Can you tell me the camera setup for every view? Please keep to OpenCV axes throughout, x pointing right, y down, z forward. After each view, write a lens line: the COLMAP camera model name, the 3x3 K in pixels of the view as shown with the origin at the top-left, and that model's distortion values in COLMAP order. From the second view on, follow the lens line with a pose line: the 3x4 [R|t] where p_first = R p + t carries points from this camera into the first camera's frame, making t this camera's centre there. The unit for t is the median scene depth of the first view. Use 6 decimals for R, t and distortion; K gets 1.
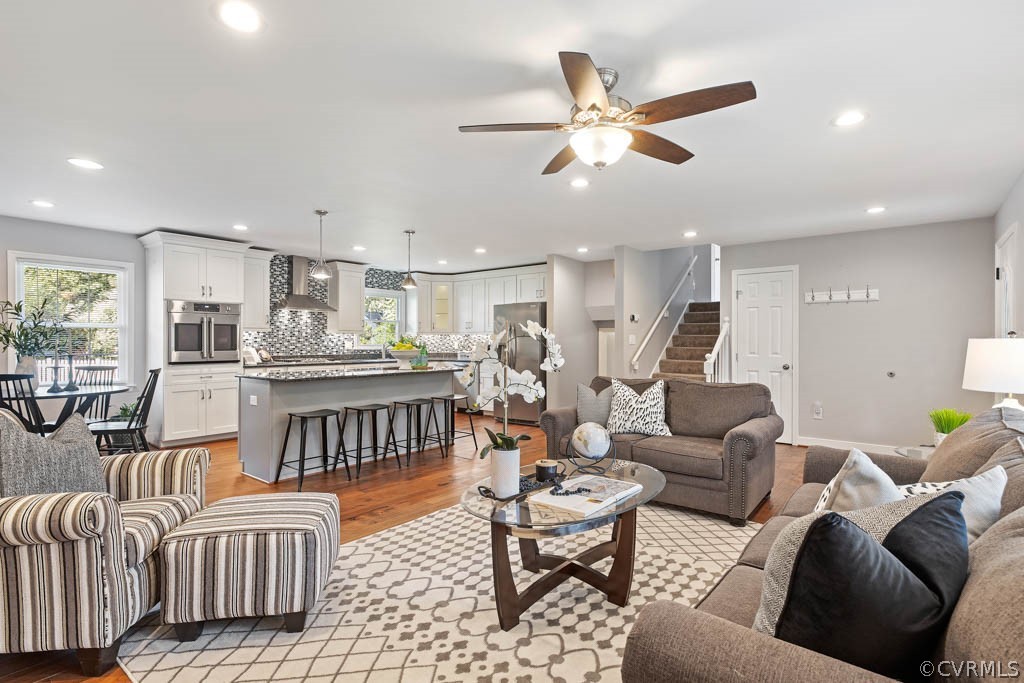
lens RADIAL K [[492.0, 0, 515.9], [0, 492.0, 343.3], [0, 0, 1]] dist [-0.004958, -0.001541]
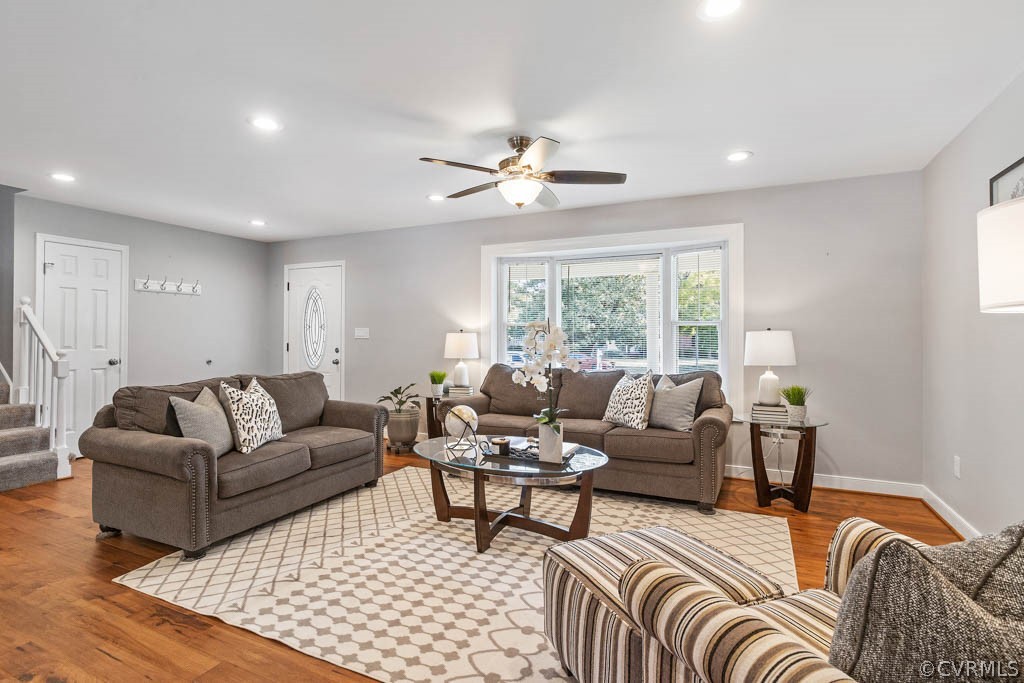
lens RADIAL K [[492.0, 0, 521.0], [0, 492.0, 330.1], [0, 0, 1]] dist [-0.004958, -0.001541]
pose [[-0.264746, 0.005937, 0.964300, -0.468581], [-0.000528, 0.999980, -0.006302, -0.002402], [-0.964318, -0.002178, -0.264738, 0.550058]]
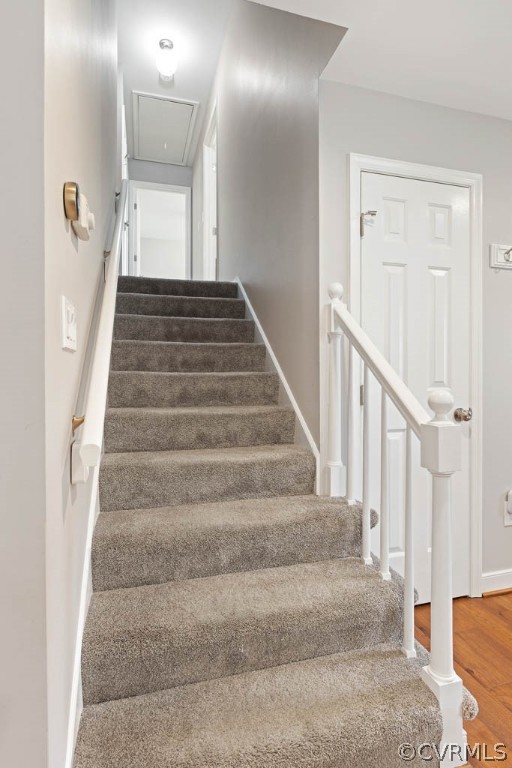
lens RADIAL K [[397.1, 0, 249.1], [0, 397.1, 372.3], [0, 0, 1]] dist [-0.004143, -0.000382]
pose [[0.573642, -0.001991, 0.819104, 0.175180], [0.004859, 0.999988, -0.000972, 0.011626], [-0.819092, 0.004538, 0.573645, 0.969880]]
